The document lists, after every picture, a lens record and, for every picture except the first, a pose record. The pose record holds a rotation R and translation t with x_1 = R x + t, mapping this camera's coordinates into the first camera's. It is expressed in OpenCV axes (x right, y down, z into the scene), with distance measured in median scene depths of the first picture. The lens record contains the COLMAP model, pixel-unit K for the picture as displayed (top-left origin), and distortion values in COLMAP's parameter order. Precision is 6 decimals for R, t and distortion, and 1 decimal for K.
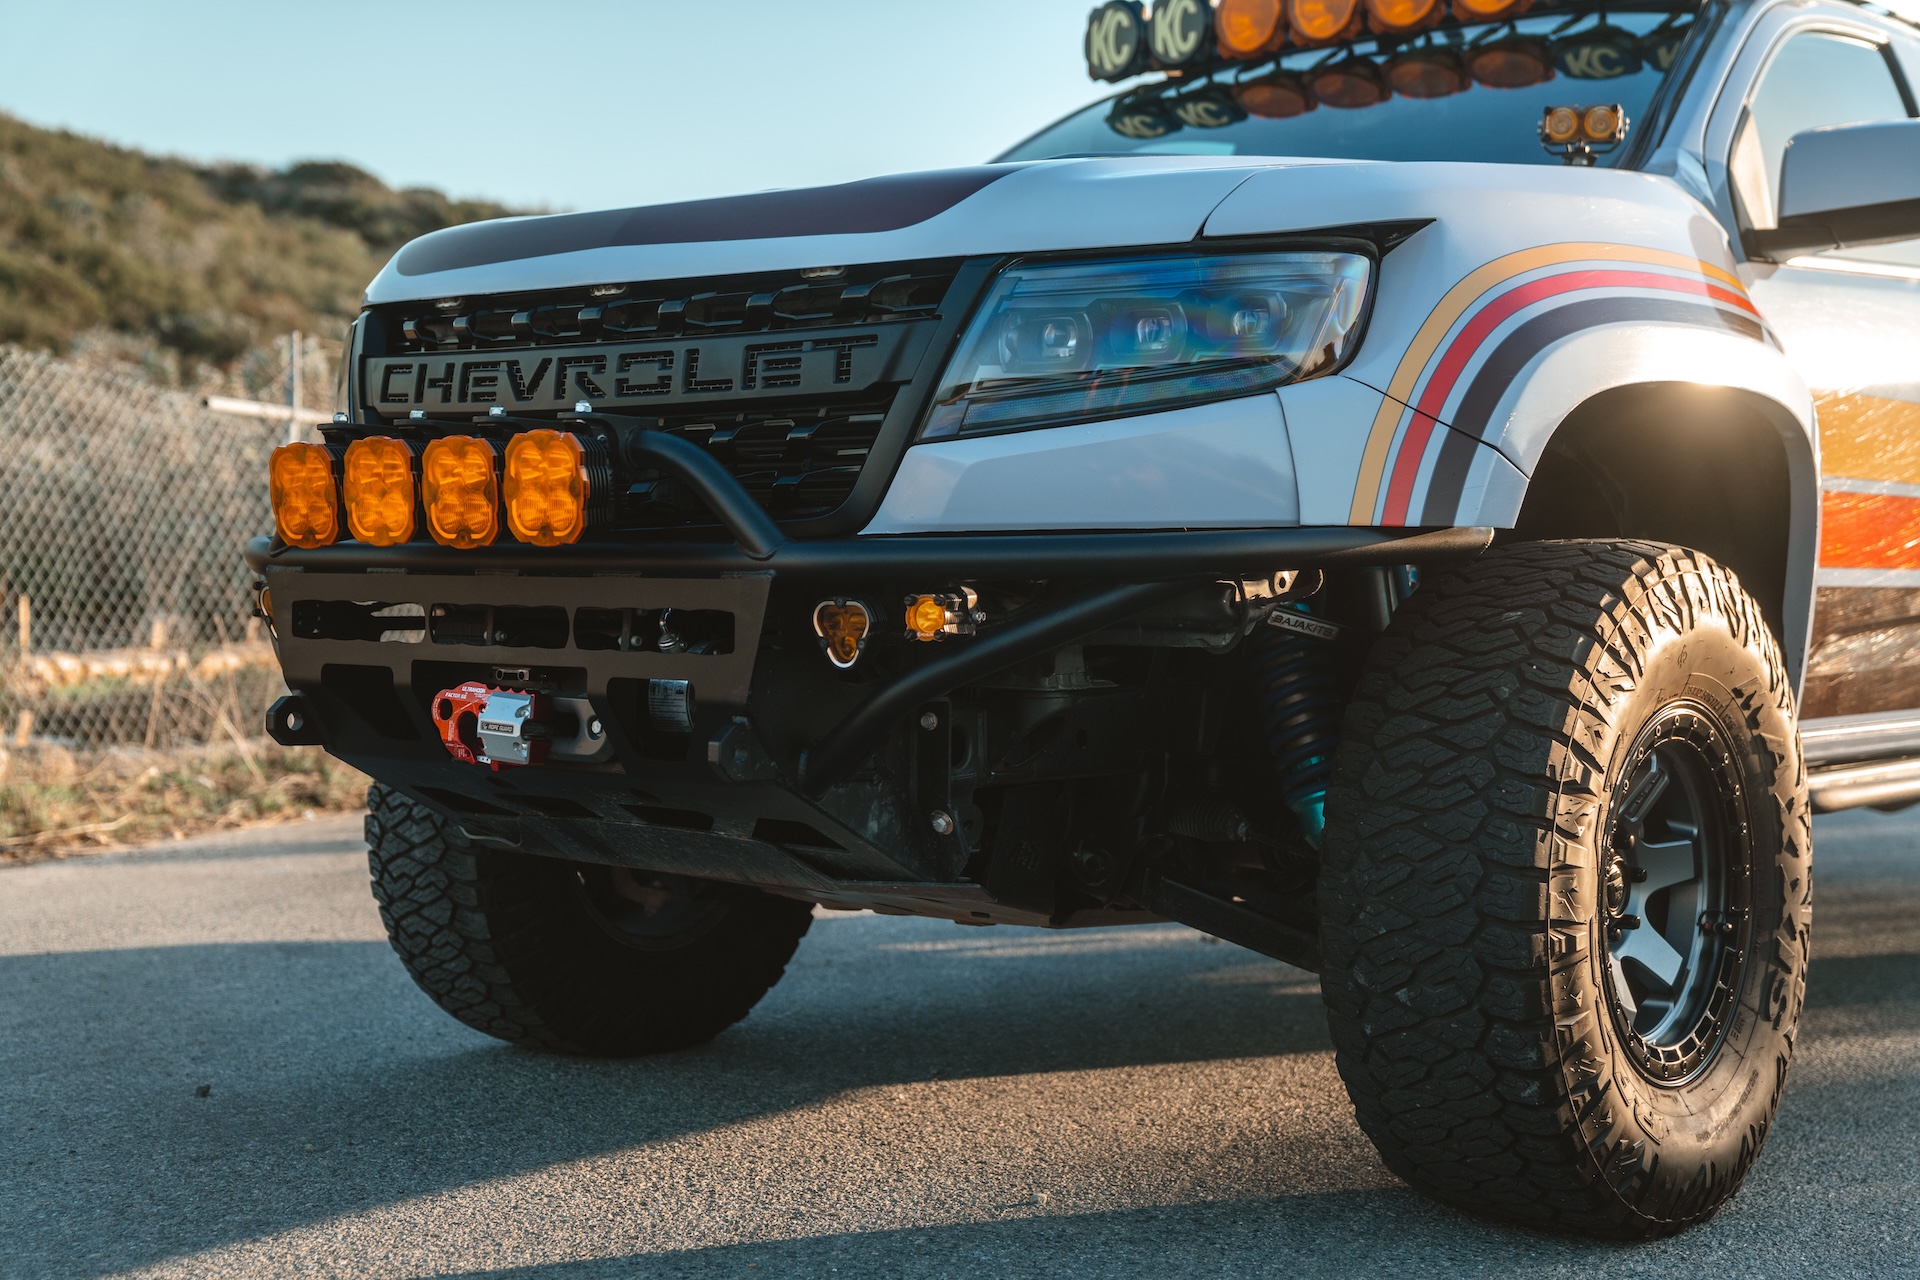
lens RADIAL K [[2474.4, 0, 959.2], [0, 2474.4, 677.7], [0, 0, 1]] dist [0.084232, 0.020567]
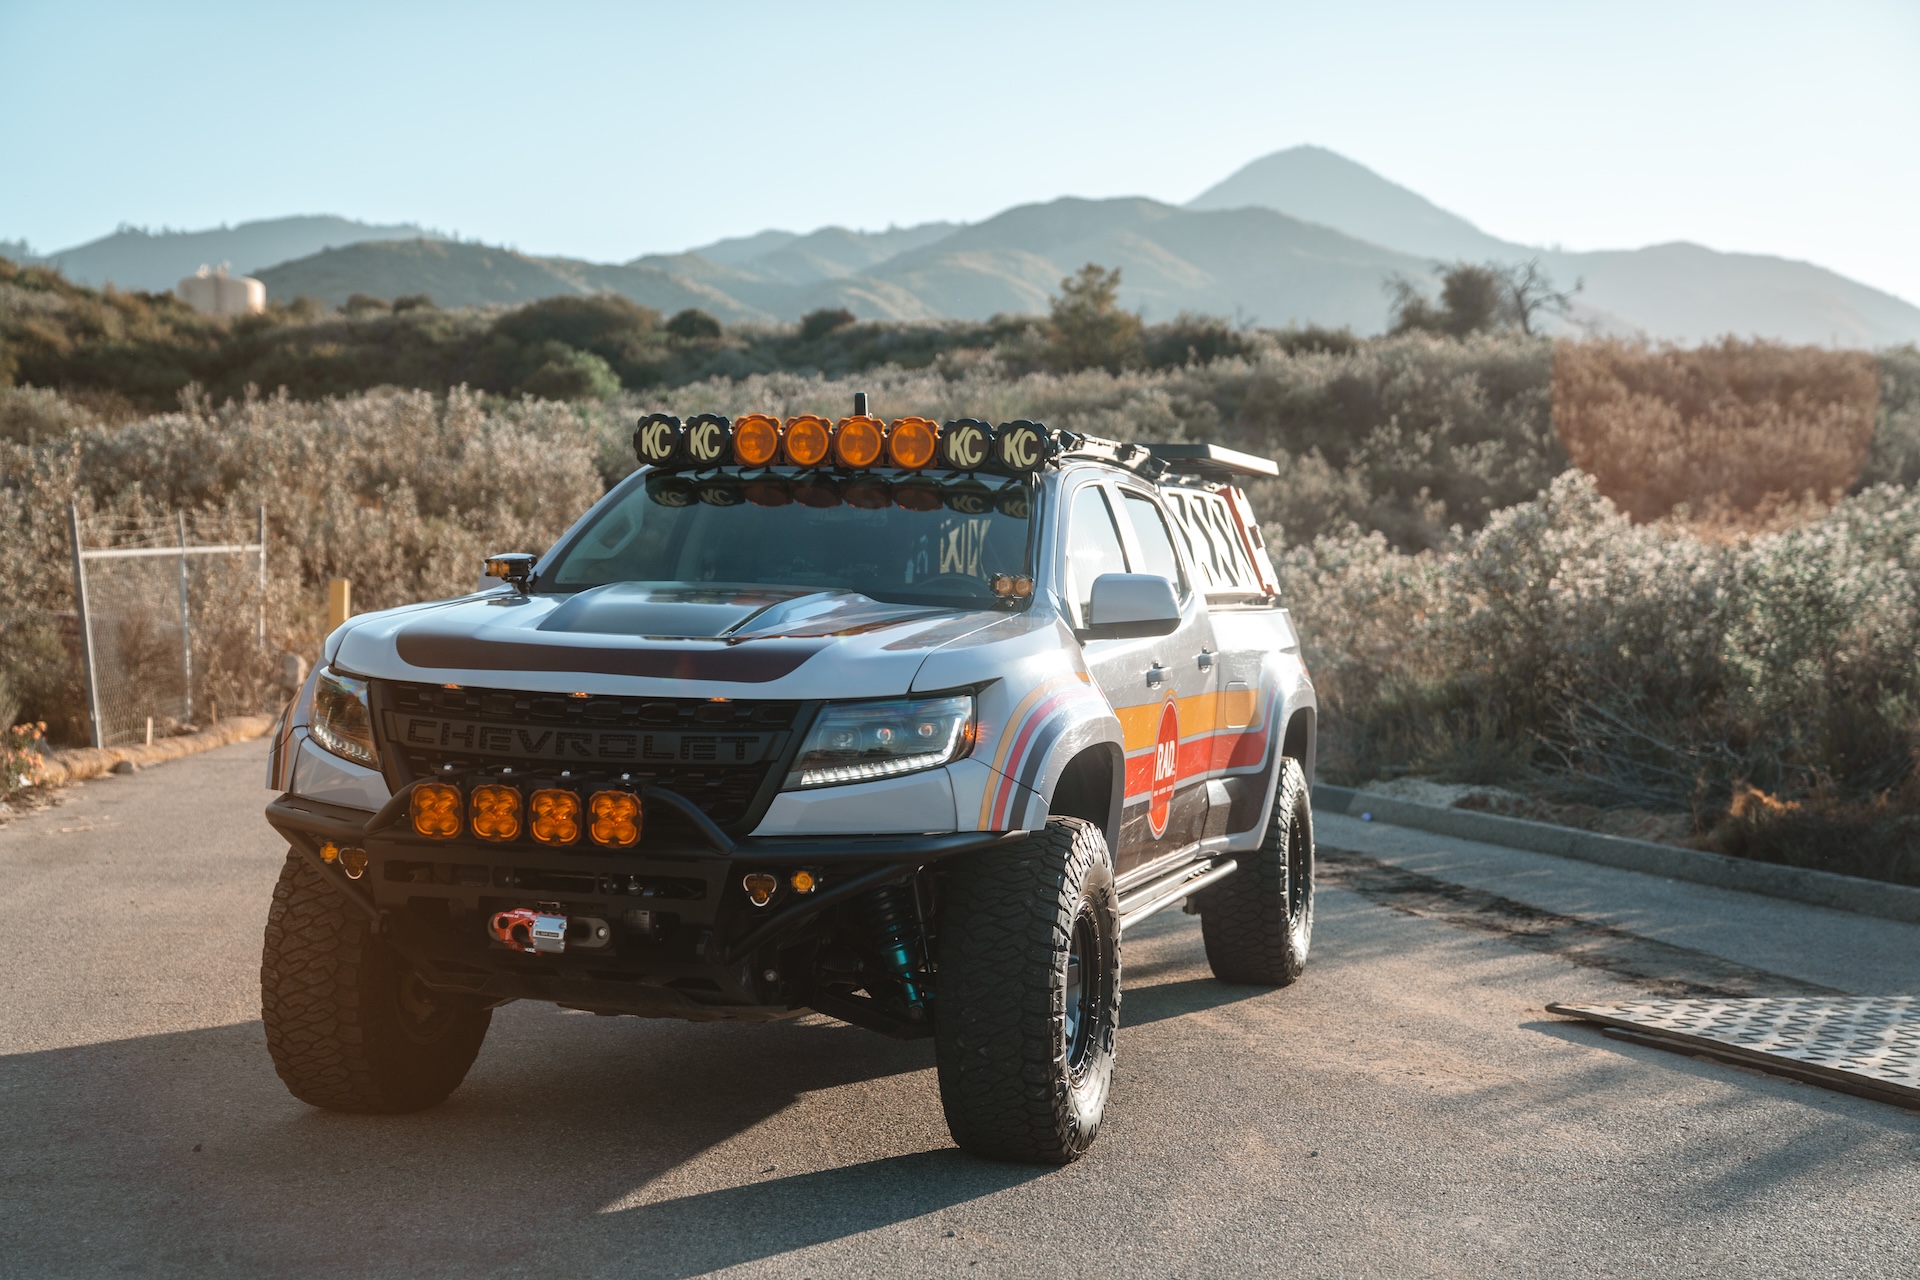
lens RADIAL K [[2865.2, 0, 960.0], [0, 2865.2, 640.0], [0, 0, 1]] dist [0.119165, 0.023176]
pose [[0.907071, 0.009984, 0.420859, -0.859815], [-0.008274, 0.999948, -0.005890, -0.202500], [-0.420896, 0.001861, 0.907107, -1.177807]]
